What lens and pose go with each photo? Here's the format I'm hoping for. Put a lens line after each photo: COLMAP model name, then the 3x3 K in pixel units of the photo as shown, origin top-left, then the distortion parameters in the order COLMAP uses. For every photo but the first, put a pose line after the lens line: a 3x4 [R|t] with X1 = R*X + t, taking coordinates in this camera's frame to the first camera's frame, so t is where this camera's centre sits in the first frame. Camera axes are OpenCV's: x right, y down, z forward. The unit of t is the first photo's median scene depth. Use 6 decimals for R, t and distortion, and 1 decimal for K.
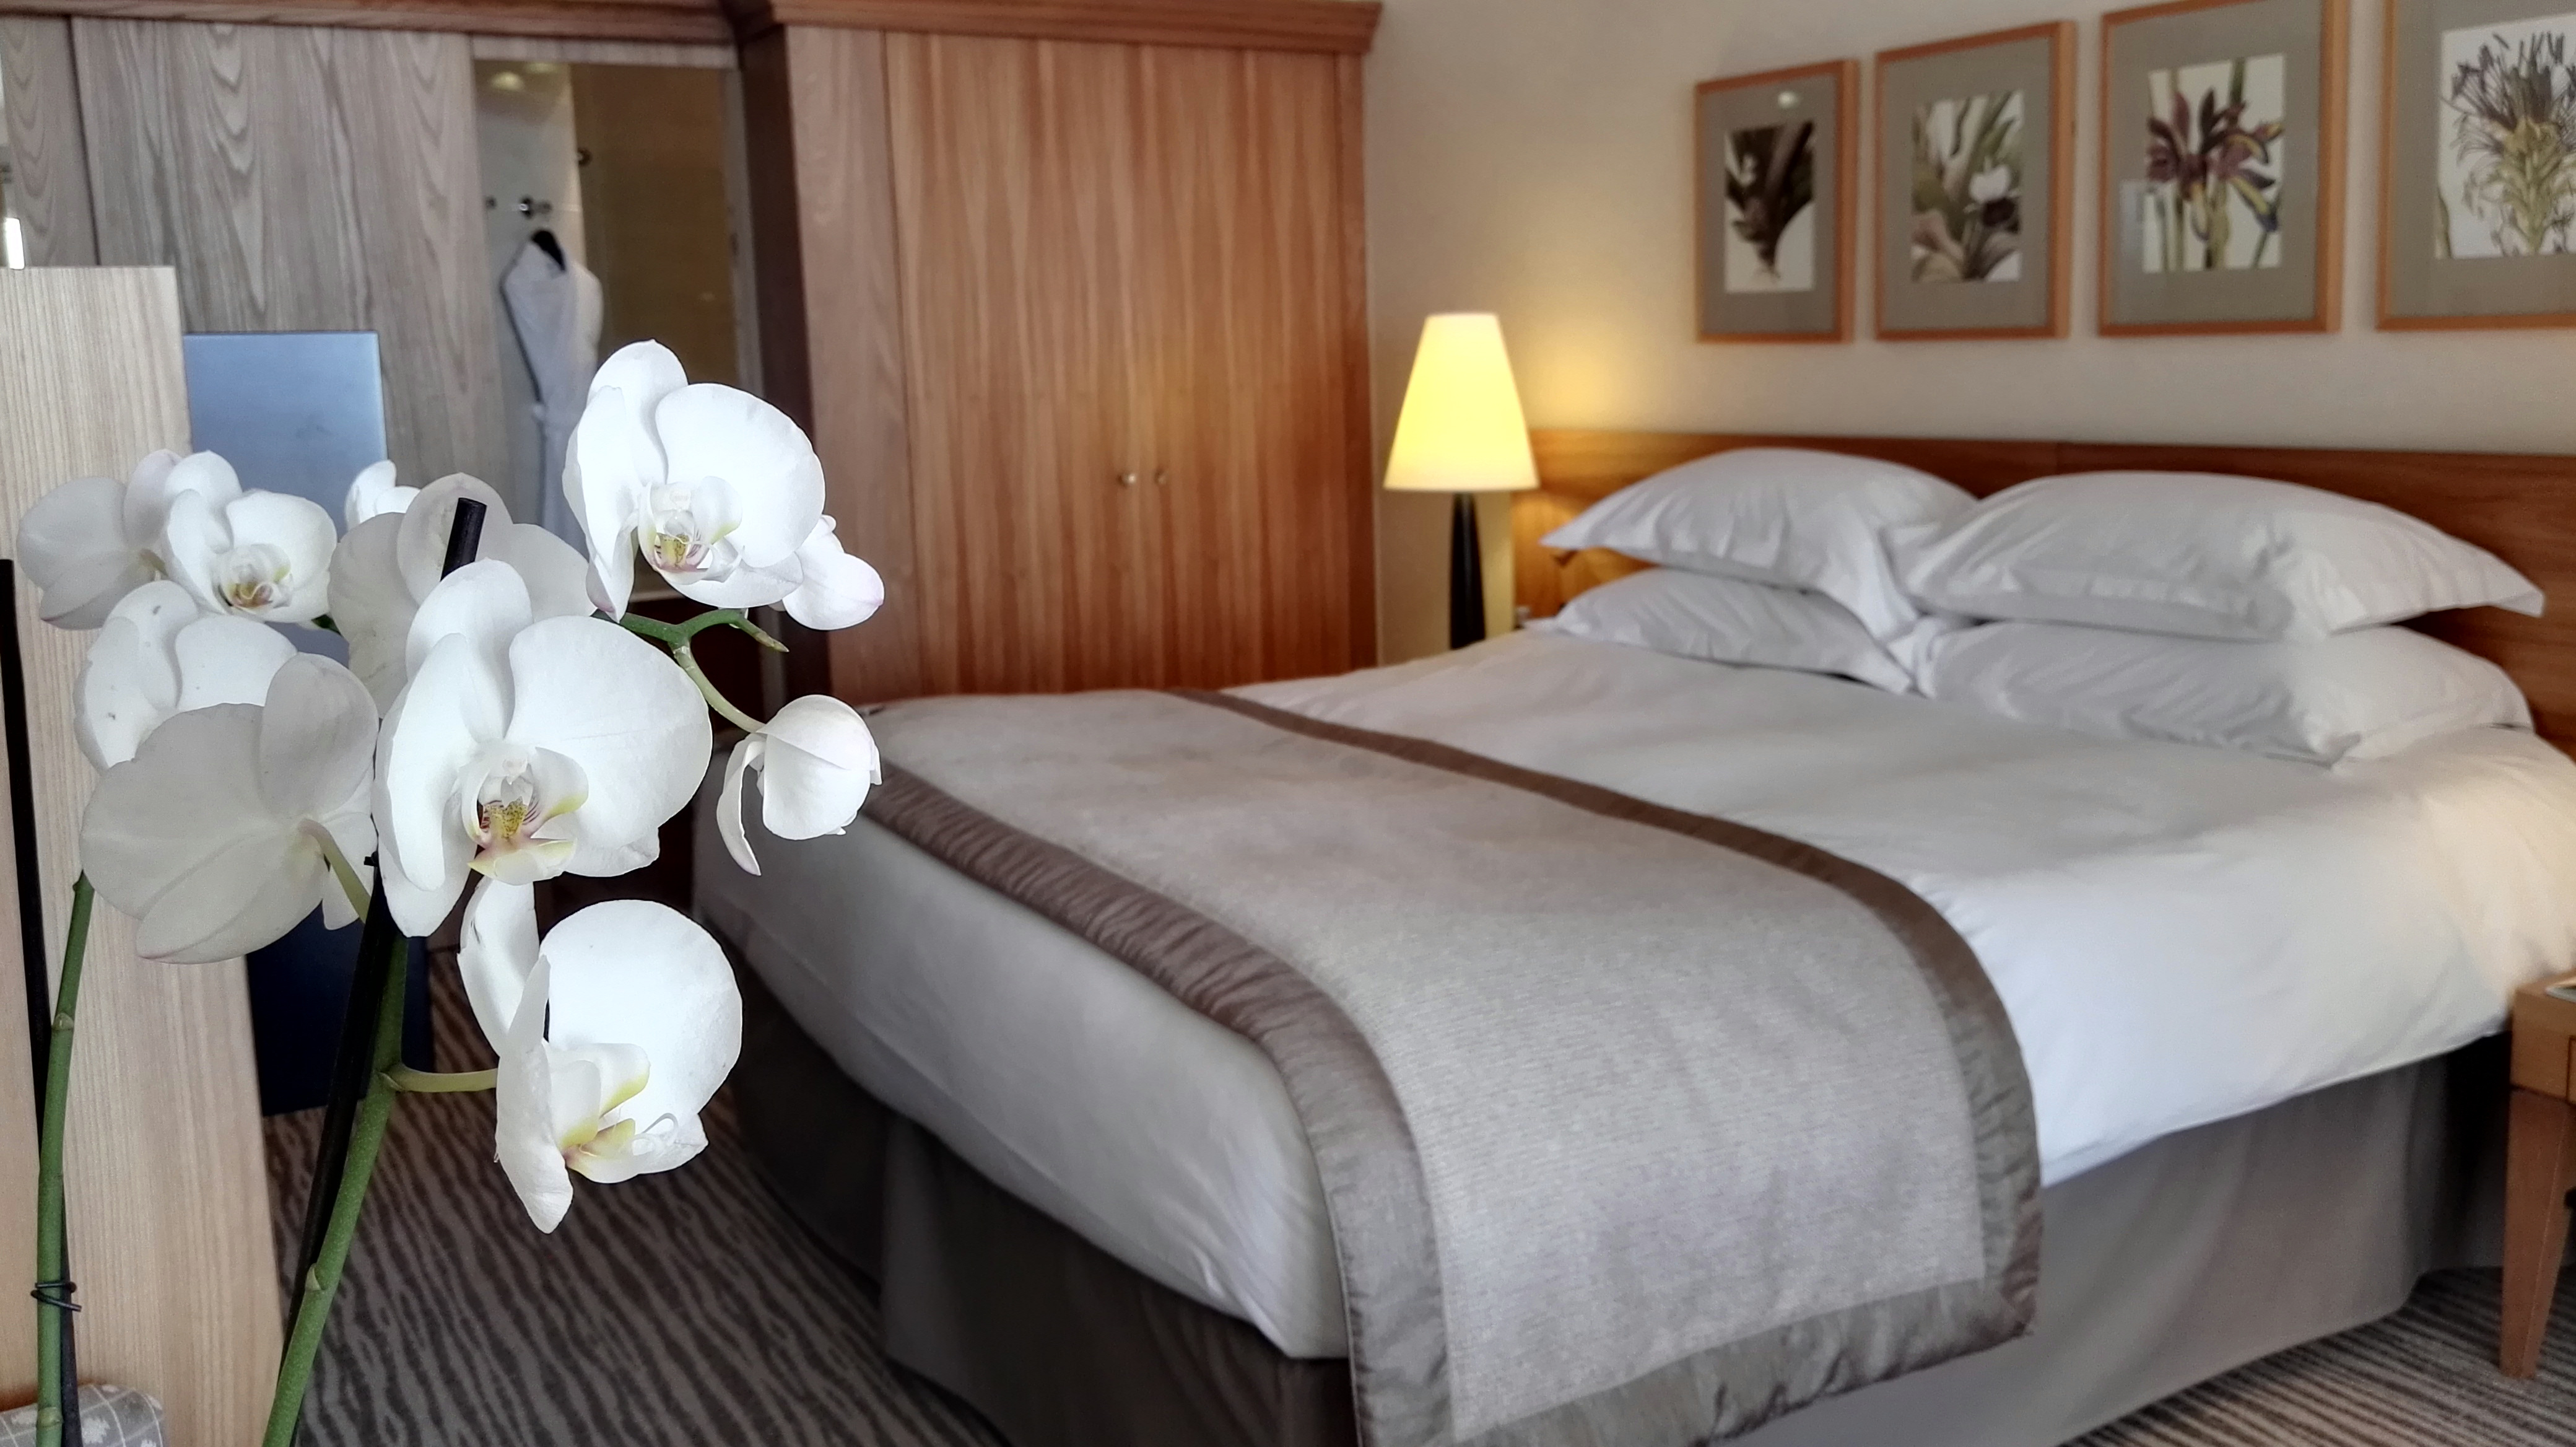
lens RADIAL K [[2268.2, 0, 1288.0], [0, 2268.2, 723.5], [0, 0, 1]] dist [-0.007252, -0.002177]
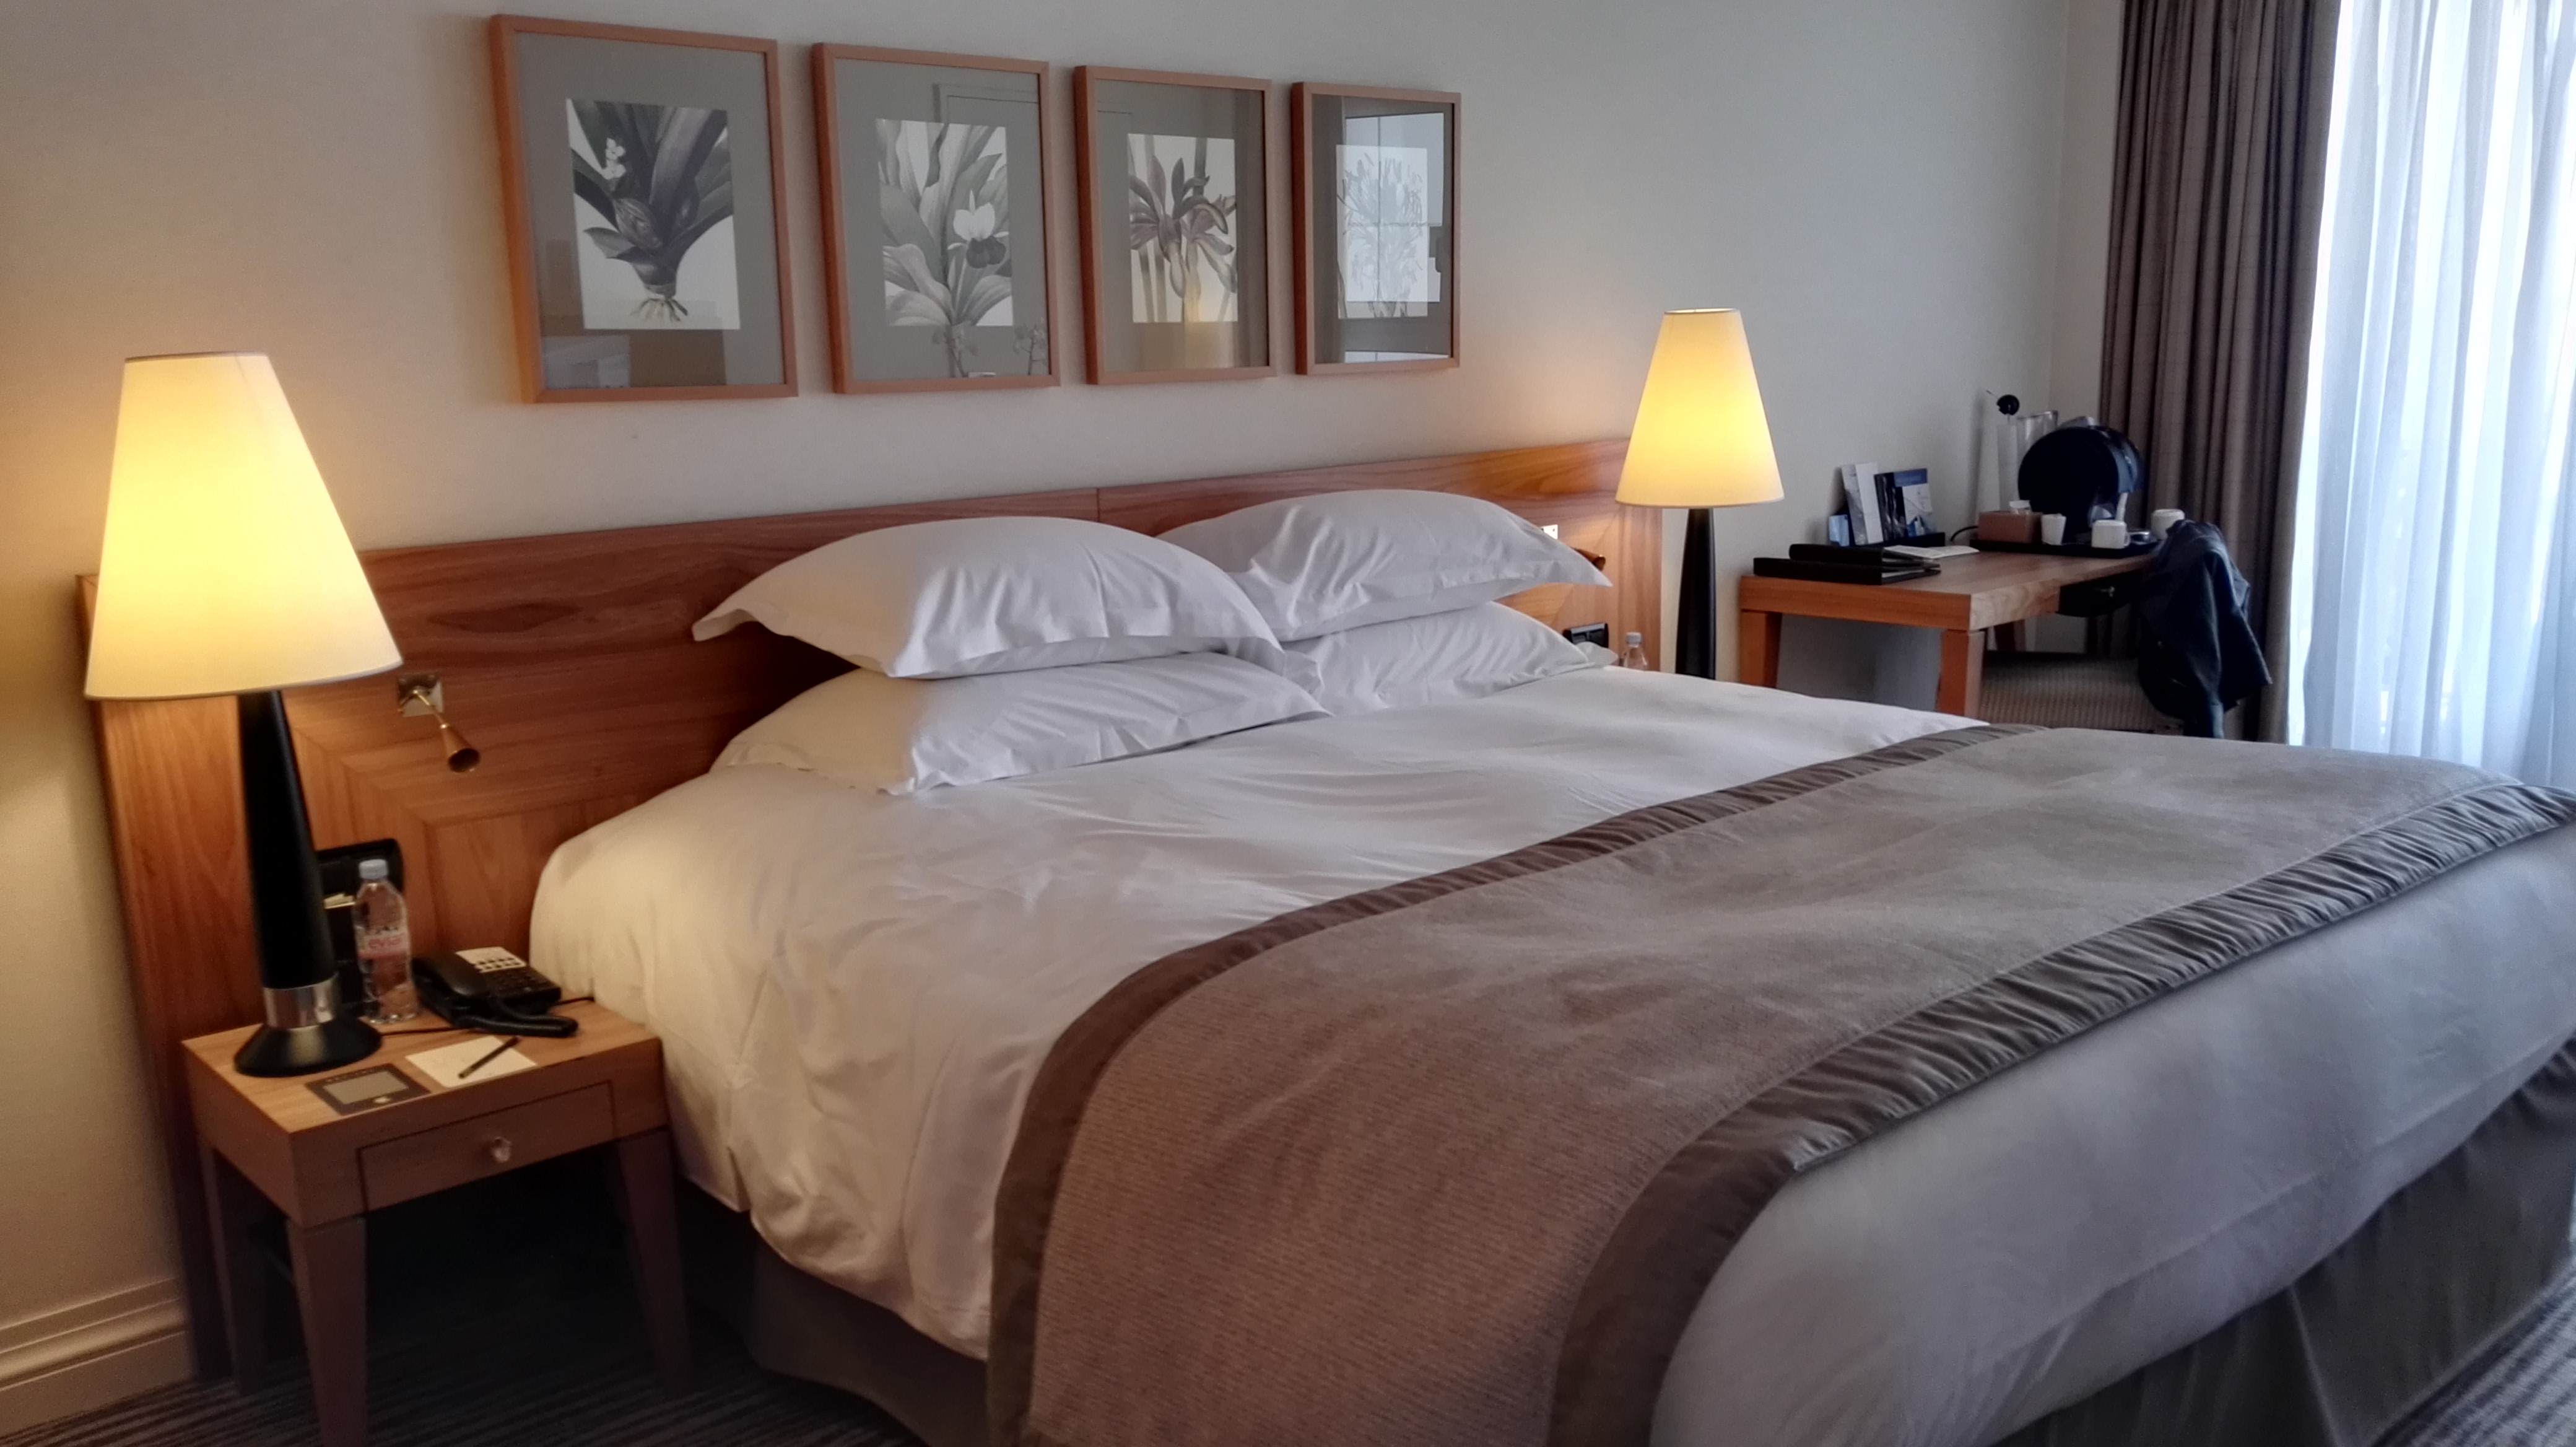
lens RADIAL K [[2150.0, 0, 1288.0], [0, 2150.0, 723.5], [0, 0, 1]] dist [0.113114, -0.001067]
pose [[-0.232296, -0.153246, 0.960497, -0.626389], [0.183414, 0.962892, 0.197987, -0.194420], [-0.955195, 0.222160, -0.195568, 1.112784]]
